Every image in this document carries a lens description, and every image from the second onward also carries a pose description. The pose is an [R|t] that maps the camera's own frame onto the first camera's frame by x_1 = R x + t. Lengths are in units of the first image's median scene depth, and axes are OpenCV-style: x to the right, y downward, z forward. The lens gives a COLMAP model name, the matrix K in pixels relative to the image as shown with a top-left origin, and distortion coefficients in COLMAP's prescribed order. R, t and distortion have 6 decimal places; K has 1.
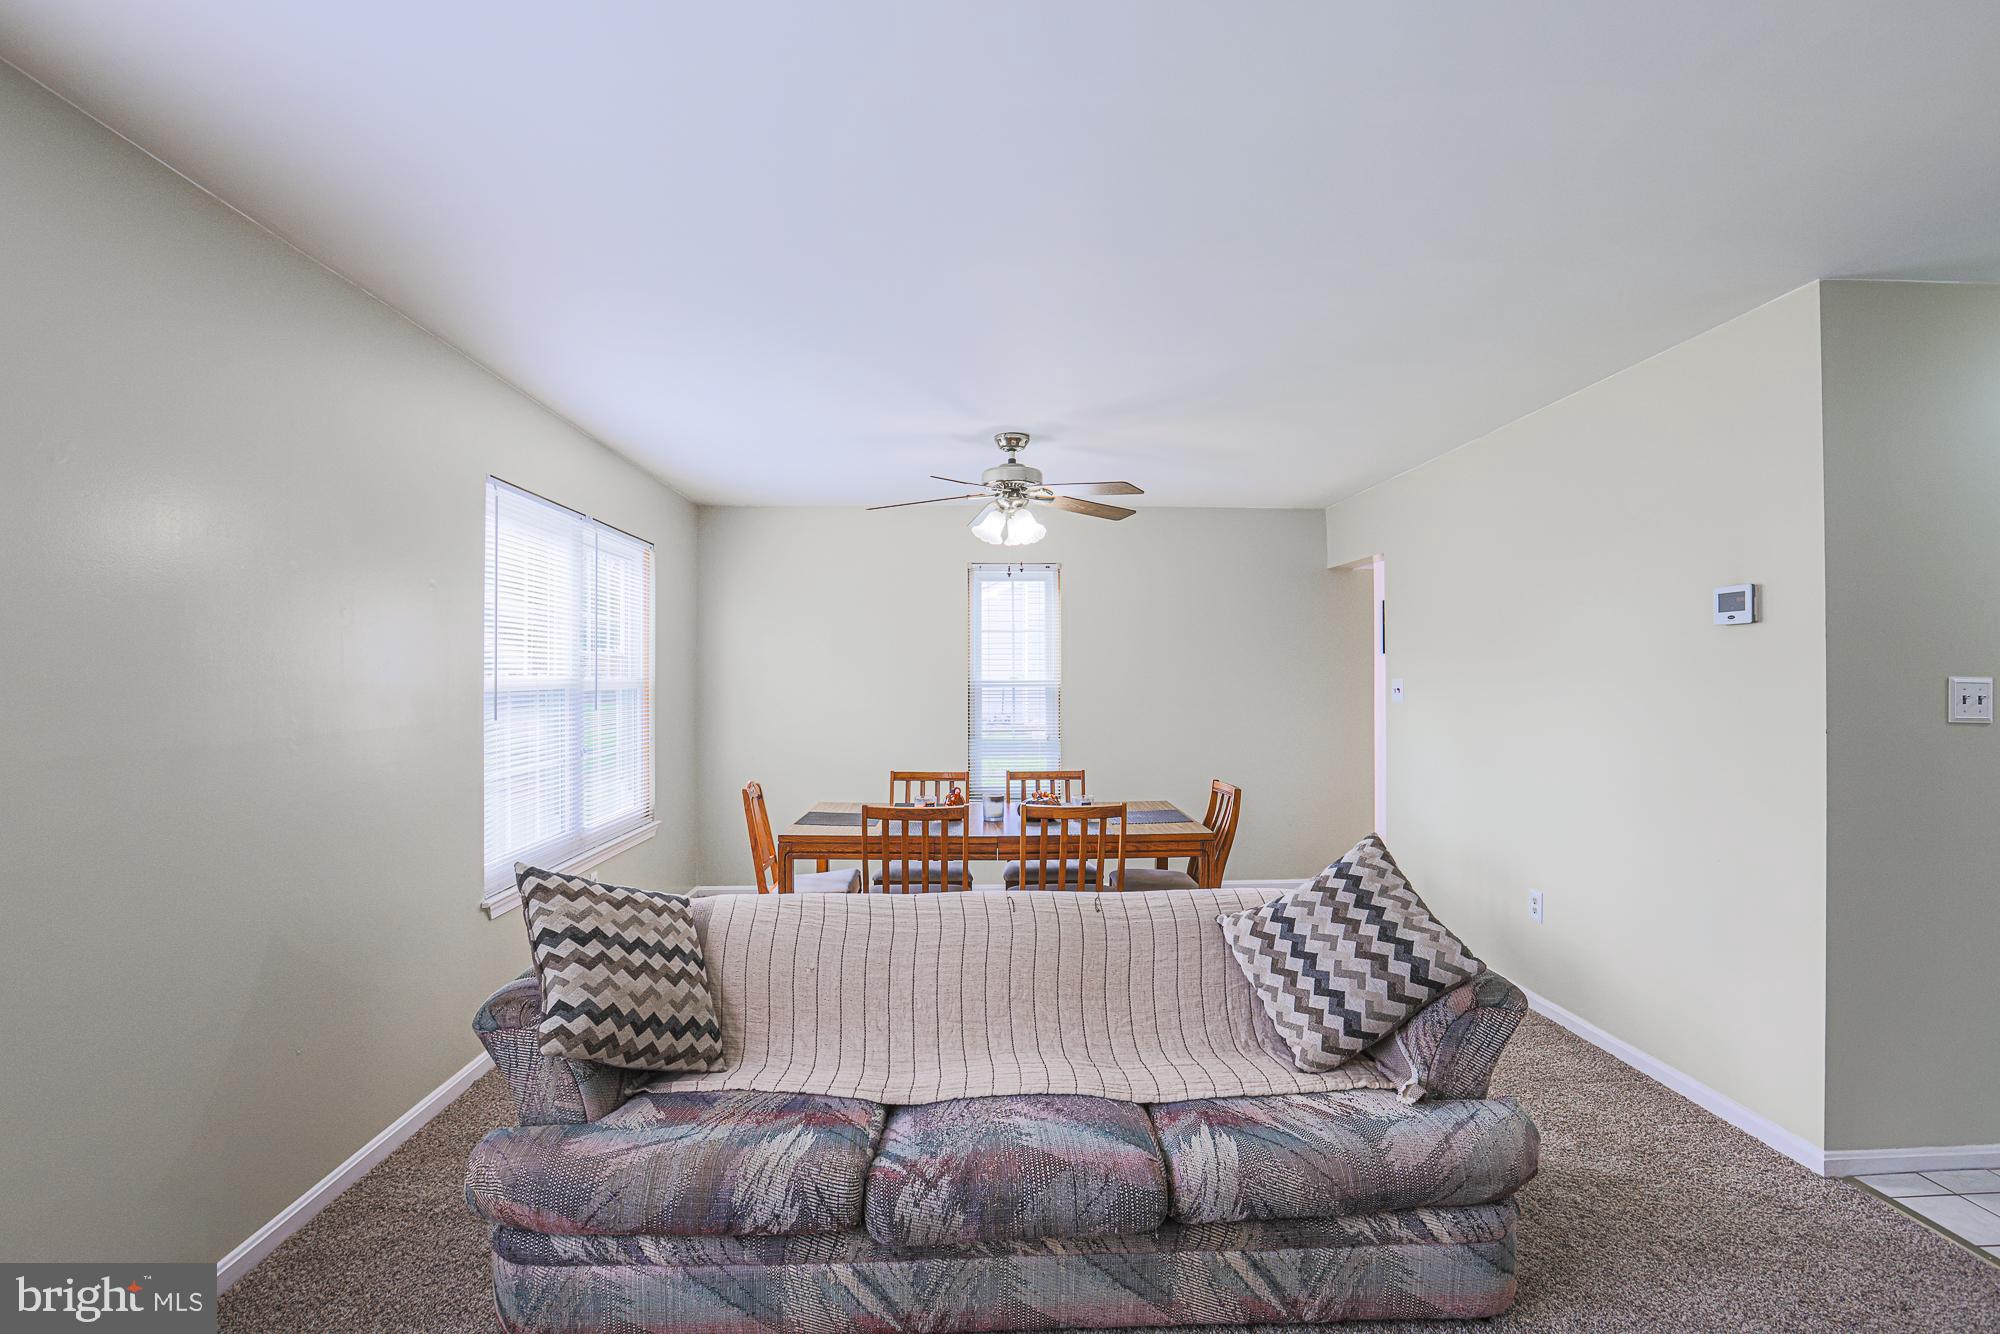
lens RADIAL K [[897.2, 0, 1000.7], [0, 897.2, 677.6], [0, 0, 1]] dist [-0.034289, 0.000084]
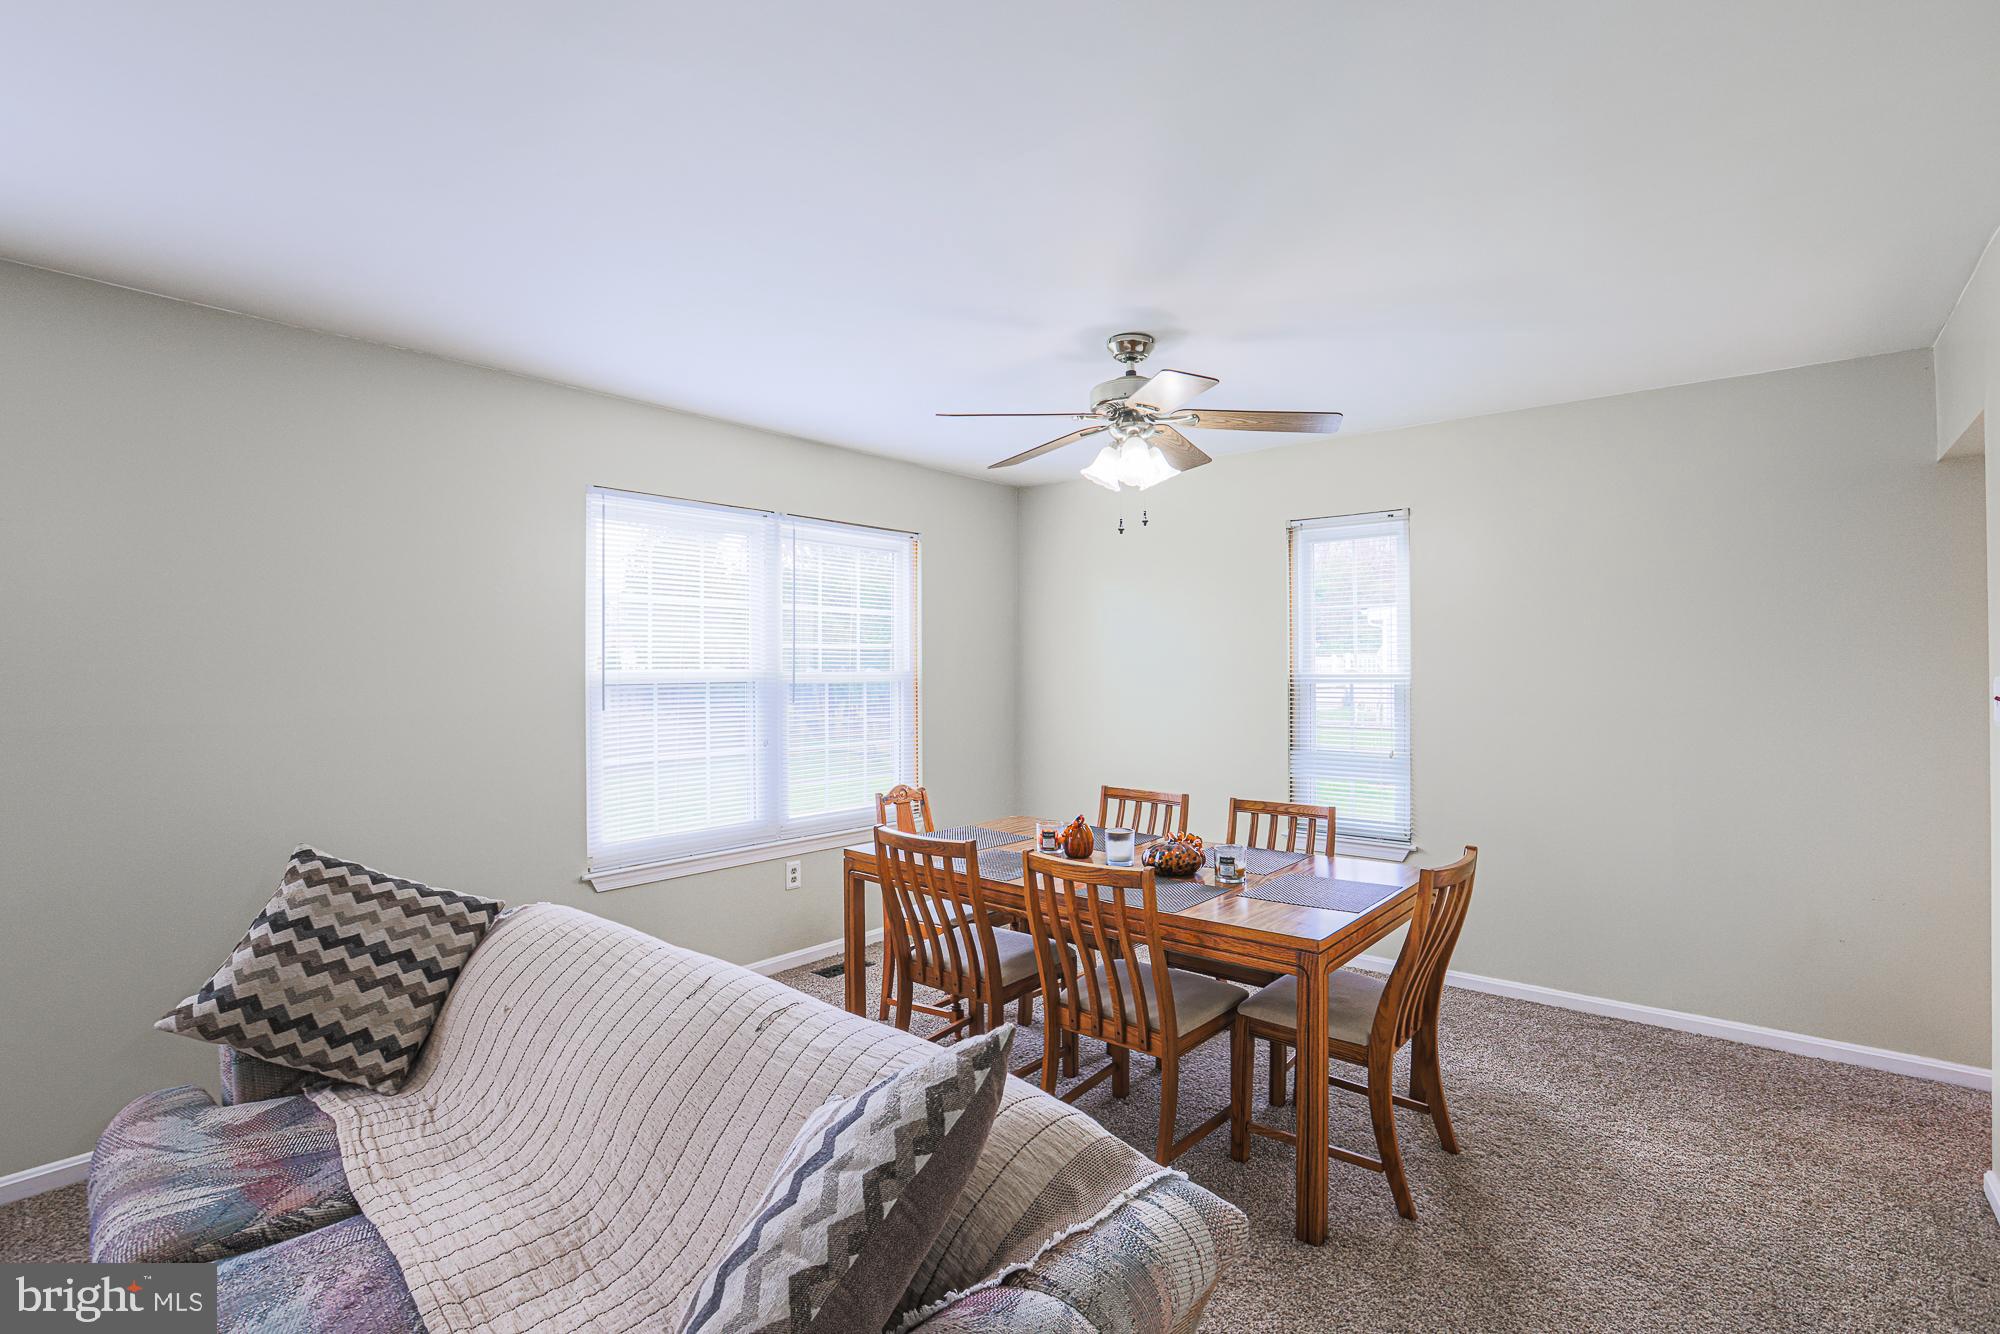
lens RADIAL K [[917.1, 0, 996.3], [0, 917.1, 667.3], [0, 0, 1]] dist [-0.044884, 0.015876]
pose [[0.762011, -0.000259, -0.647564, 0.411241], [-0.000827, 0.999999, -0.001373, -0.002411], [0.647564, 0.001582, 0.762010, 0.366179]]
